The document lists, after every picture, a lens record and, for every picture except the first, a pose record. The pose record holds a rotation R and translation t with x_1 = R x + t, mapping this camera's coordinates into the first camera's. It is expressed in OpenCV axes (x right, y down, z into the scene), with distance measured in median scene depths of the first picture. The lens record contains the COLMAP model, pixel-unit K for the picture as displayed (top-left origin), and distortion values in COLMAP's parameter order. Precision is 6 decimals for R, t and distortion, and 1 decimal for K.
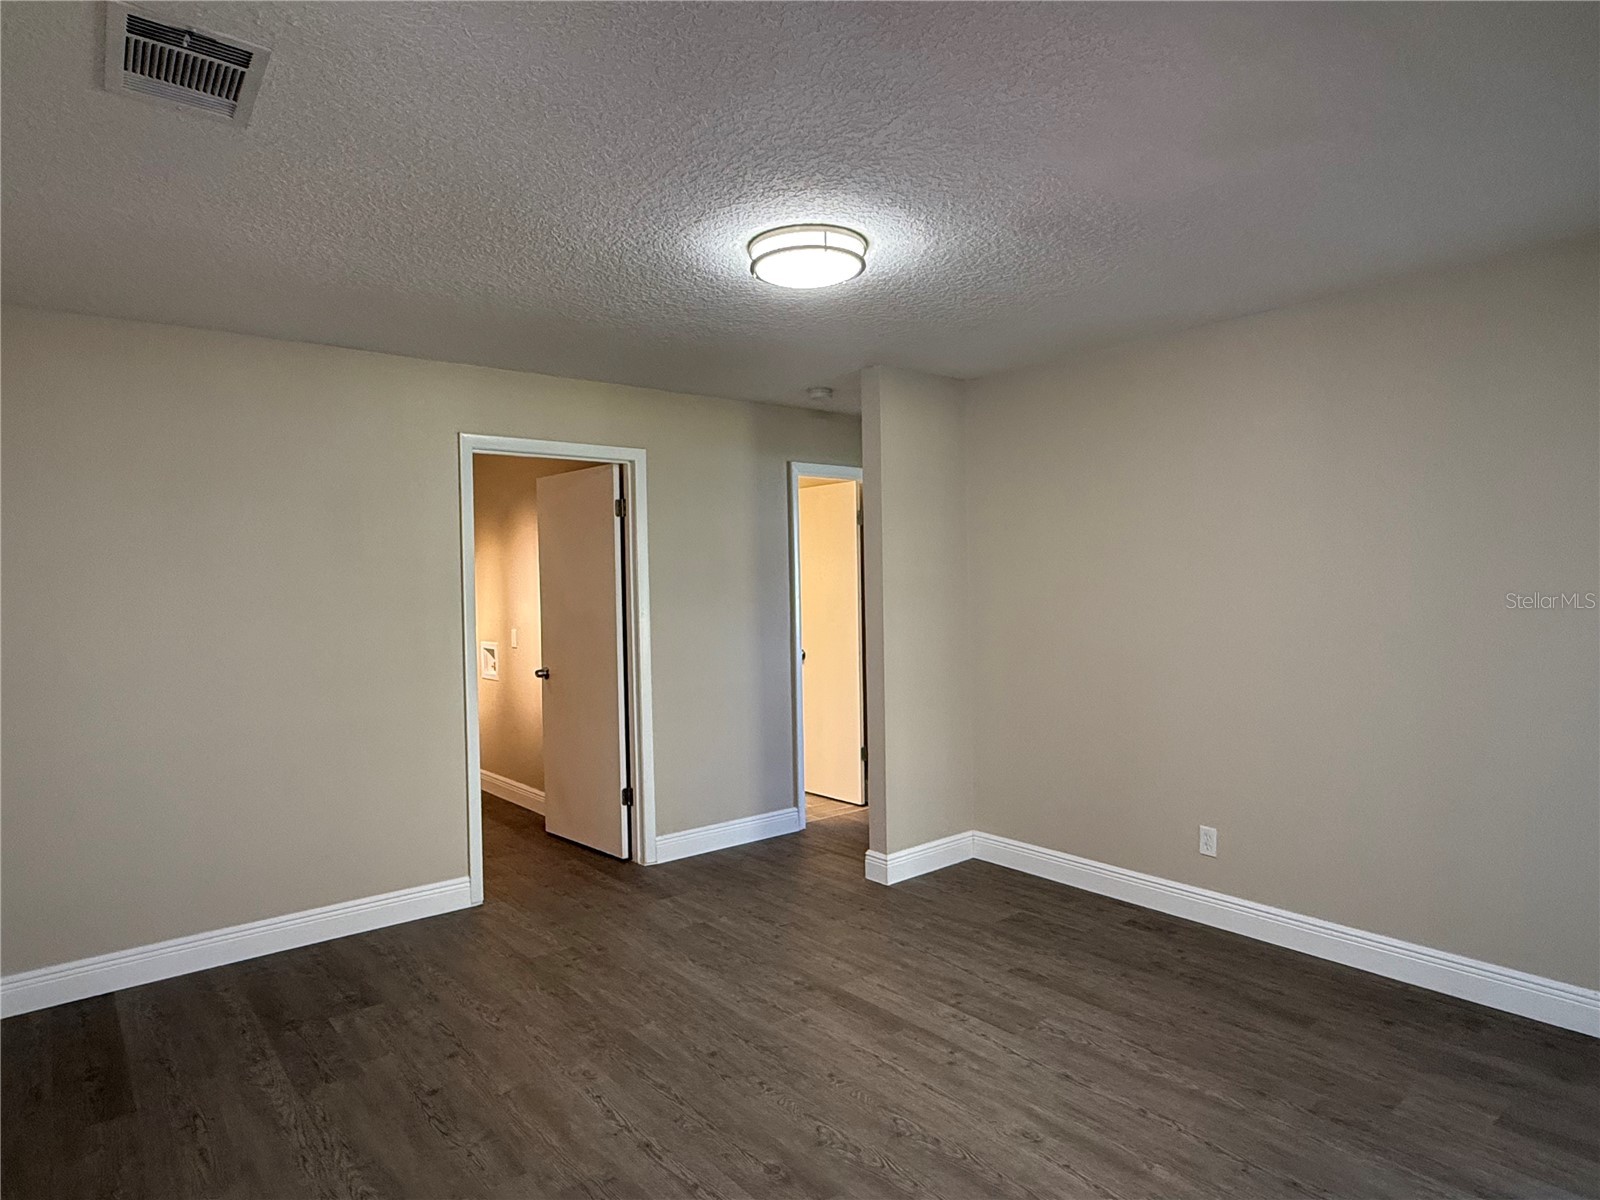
lens RADIAL K [[939.2, 0, 800.0], [0, 939.2, 600.0], [0, 0, 1]] dist [-0.001073, -0.000866]
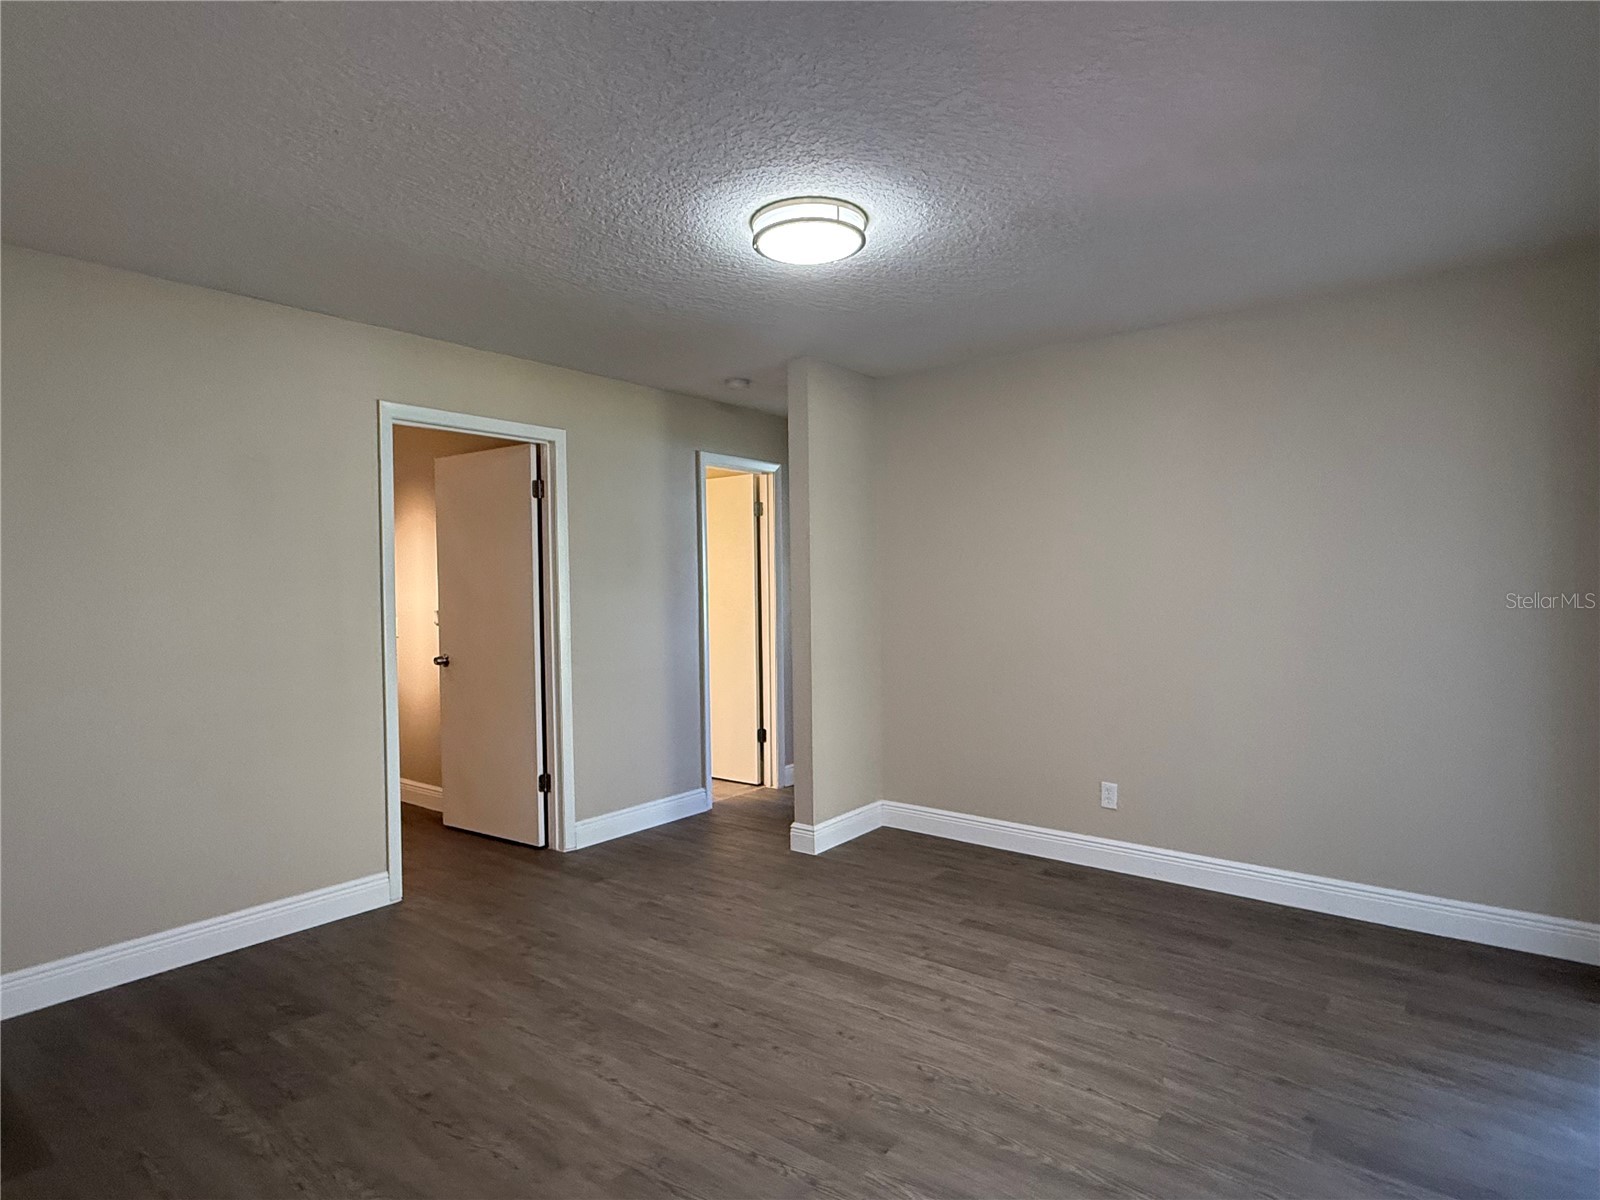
lens RADIAL K [[880.1, 0, 800.0], [0, 880.1, 600.0], [0, 0, 1]] dist [-0.001478, 0.000689]
pose [[0.976201, 0.000997, 0.216866, -0.183545], [0.000420, 0.999979, -0.006488, 0.036020], [-0.216868, 0.006424, 0.976180, 0.062608]]
